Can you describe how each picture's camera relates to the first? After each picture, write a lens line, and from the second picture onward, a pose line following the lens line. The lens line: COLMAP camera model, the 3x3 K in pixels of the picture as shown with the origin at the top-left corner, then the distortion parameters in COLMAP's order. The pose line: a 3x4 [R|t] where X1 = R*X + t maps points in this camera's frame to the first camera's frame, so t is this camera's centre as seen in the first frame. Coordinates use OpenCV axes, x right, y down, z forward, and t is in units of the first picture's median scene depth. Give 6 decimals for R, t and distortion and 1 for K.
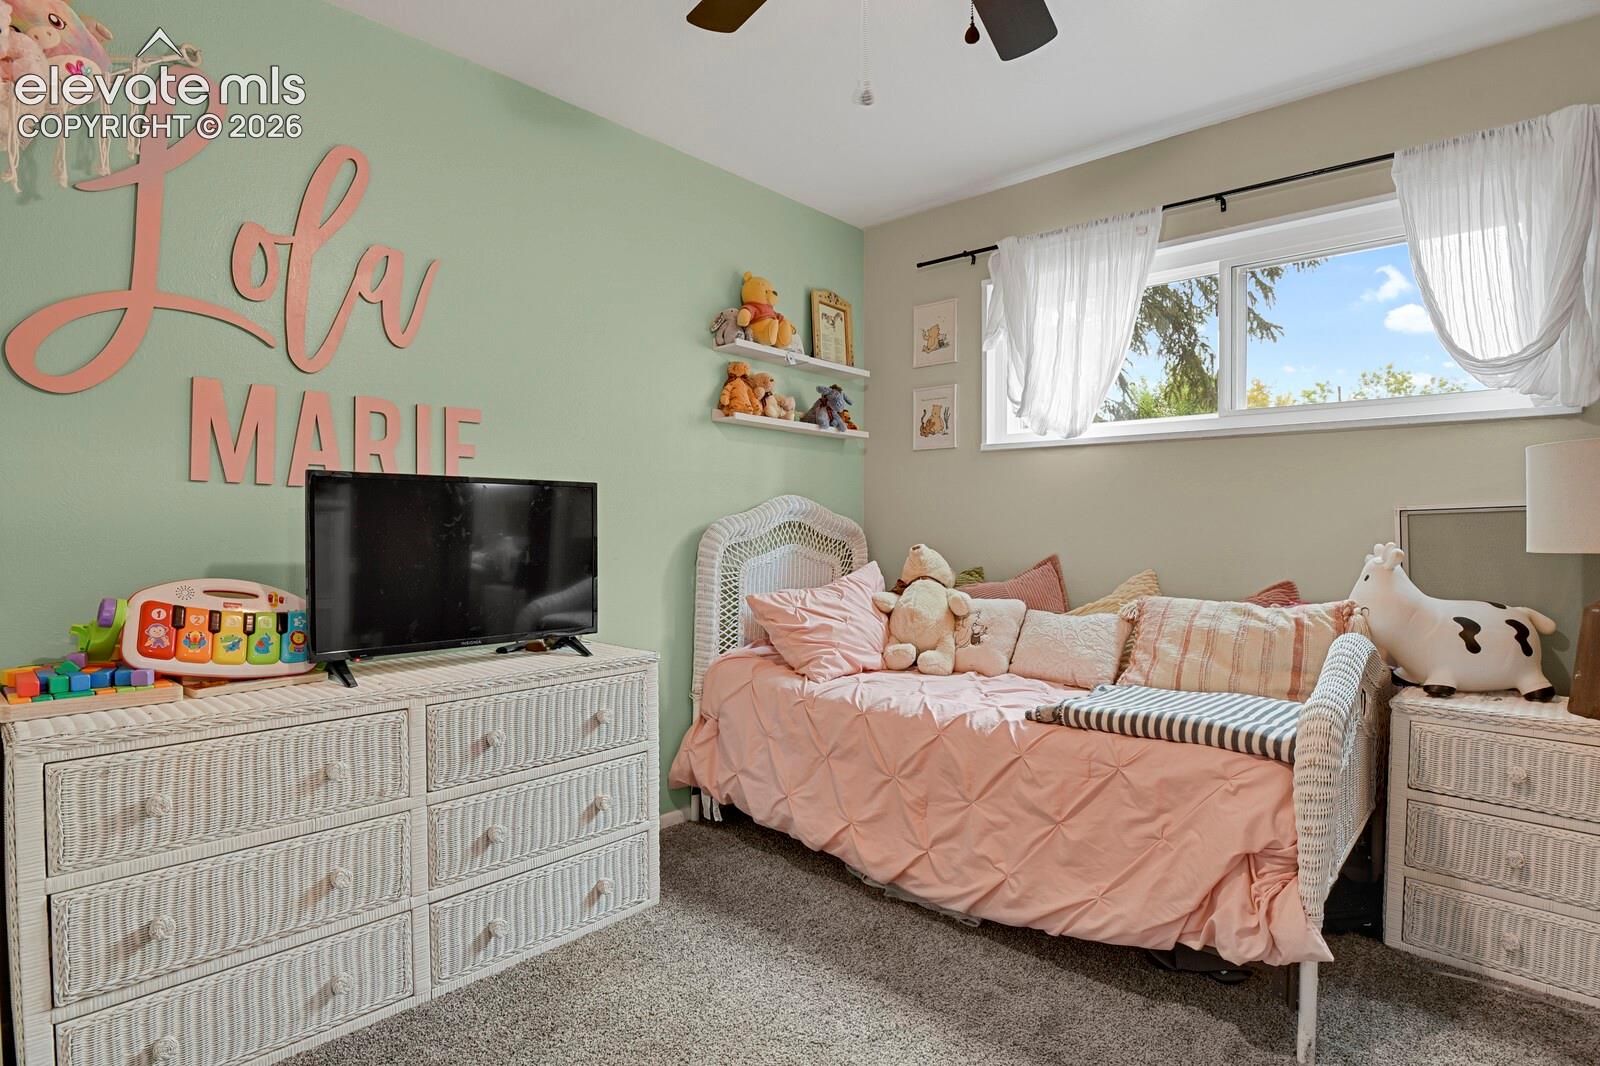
lens RADIAL K [[778.6, 0, 804.5], [0, 778.6, 536.1], [0, 0, 1]] dist [-0.029684, 0.000186]
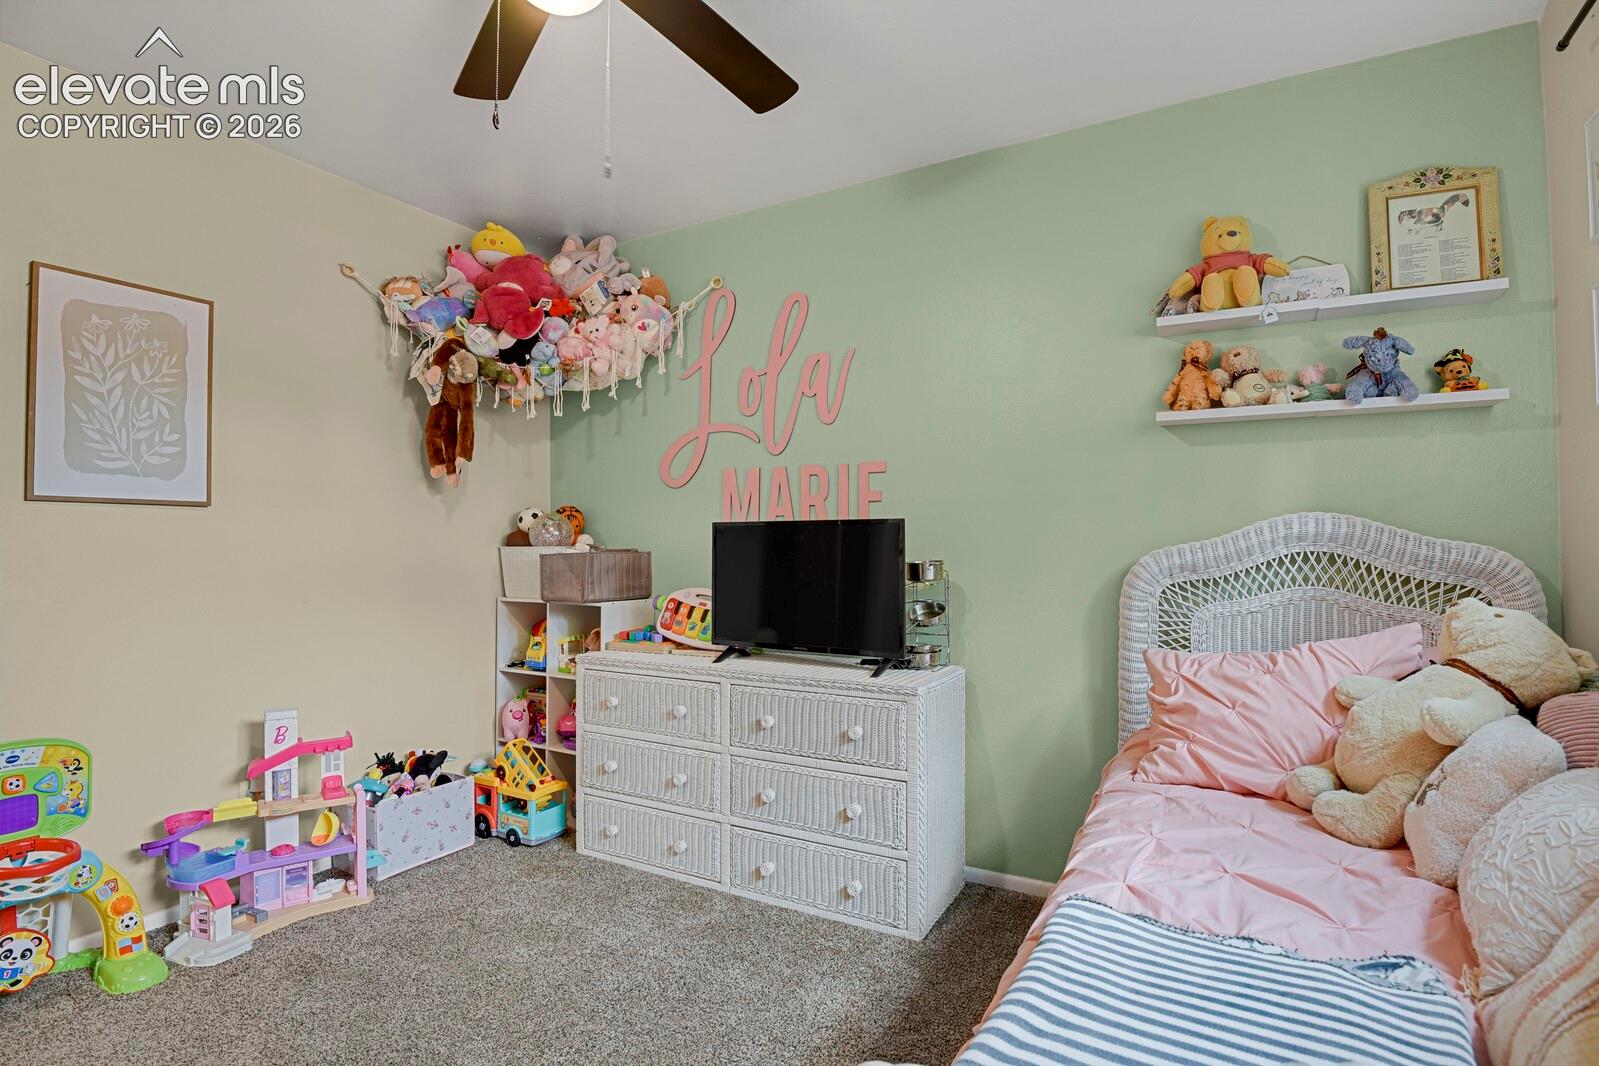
lens RADIAL K [[778.1, 0, 803.1], [0, 778.1, 527.9], [0, 0, 1]] dist [-0.029684, 0.000186]
pose [[0.238825, -0.022247, -0.970808, 0.630022], [-0.008421, 0.999652, -0.024980, -0.023917], [0.971026, 0.014141, 0.238555, 0.518181]]
